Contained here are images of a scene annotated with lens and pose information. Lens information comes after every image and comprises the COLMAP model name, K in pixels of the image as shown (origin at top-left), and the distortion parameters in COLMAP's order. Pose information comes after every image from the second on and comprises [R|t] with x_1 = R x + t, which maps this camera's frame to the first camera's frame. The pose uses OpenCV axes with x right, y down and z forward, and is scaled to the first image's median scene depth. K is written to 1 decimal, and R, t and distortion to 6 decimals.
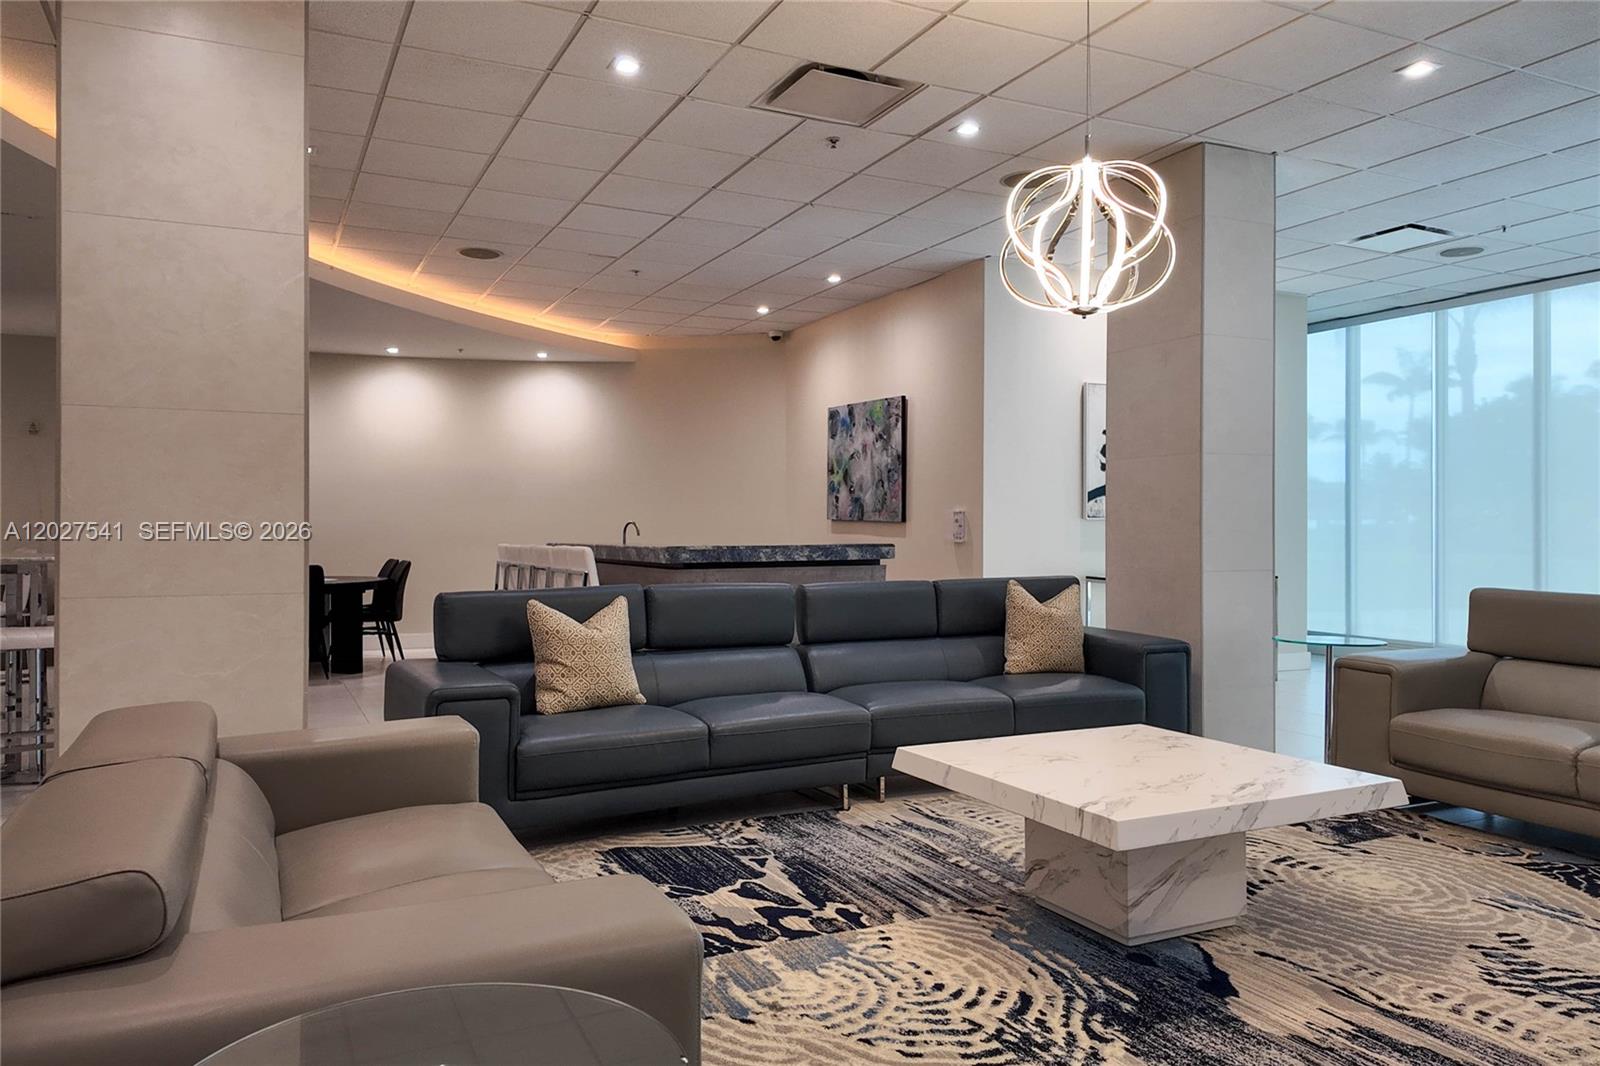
lens RADIAL K [[1108.9, 0, 795.3], [0, 1108.9, 528.4], [0, 0, 1]] dist [0.074677, -0.095294]
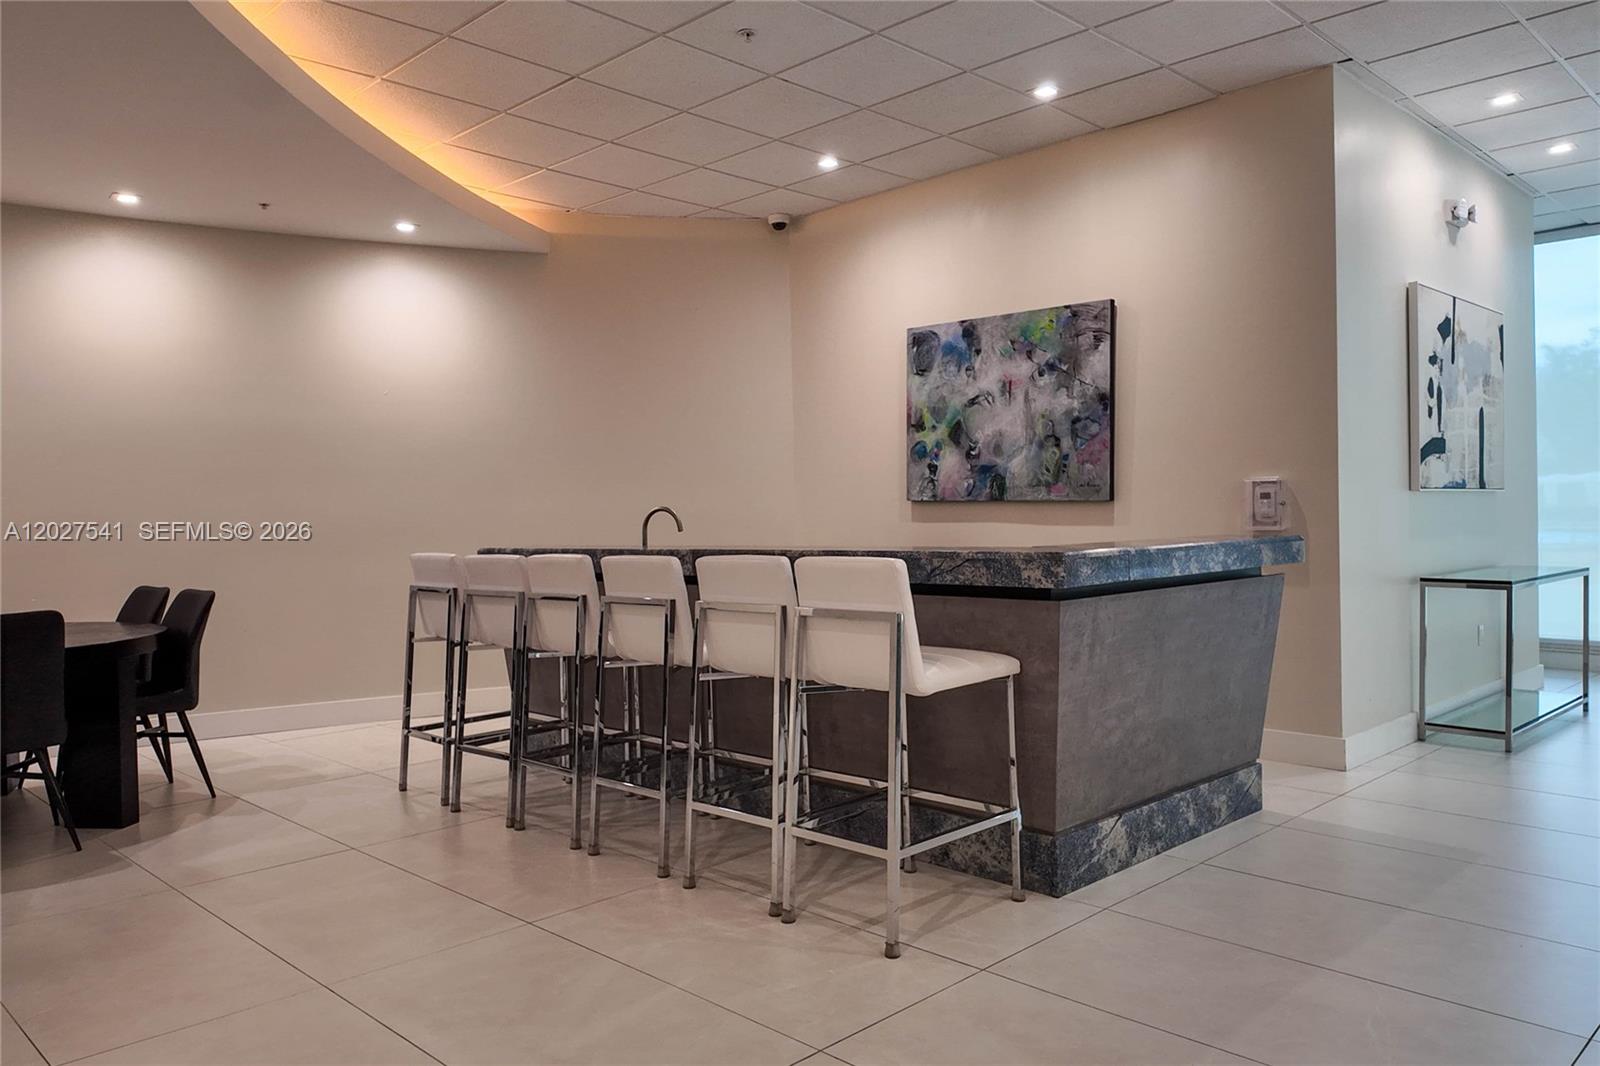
lens RADIAL K [[1154.6, 0, 804.4], [0, 1154.6, 530.5], [0, 0, 1]] dist [0.029393, -0.004695]
pose [[0.947794, -0.023435, 0.318021, -0.258326], [0.020477, 0.999710, 0.012641, -0.000719], [-0.318225, -0.005468, 0.947999, 0.402925]]
